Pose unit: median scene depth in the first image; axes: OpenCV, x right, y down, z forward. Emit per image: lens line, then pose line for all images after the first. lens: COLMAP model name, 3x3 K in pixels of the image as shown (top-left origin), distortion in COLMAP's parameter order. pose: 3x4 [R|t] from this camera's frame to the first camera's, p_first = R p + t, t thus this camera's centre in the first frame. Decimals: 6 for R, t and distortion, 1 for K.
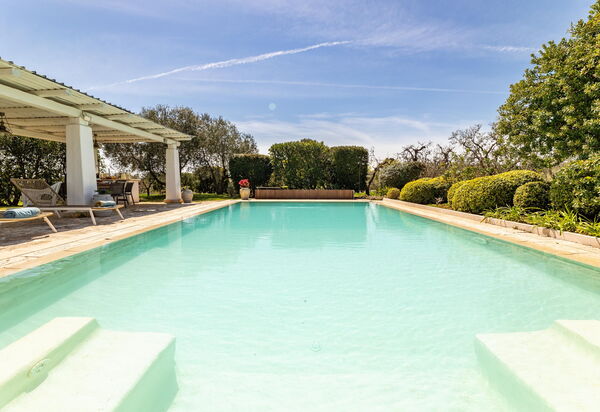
lens RADIAL K [[253.8, 0, 288.7], [0, 253.8, 201.6], [0, 0, 1]] dist [-0.000093, 0.000039]
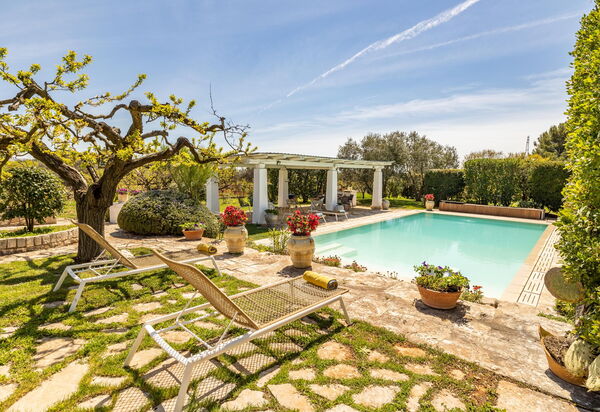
lens RADIAL K [[337.3, 0, 300.0], [0, 337.3, 206.0], [0, 0, 1]] dist [-0.000363, 0.000144]
pose [[0.758969, 0.092799, -0.644479, 0.426635], [-0.062930, 0.995613, 0.069249, -0.105696], [0.648078, -0.012001, 0.761479, -0.702407]]
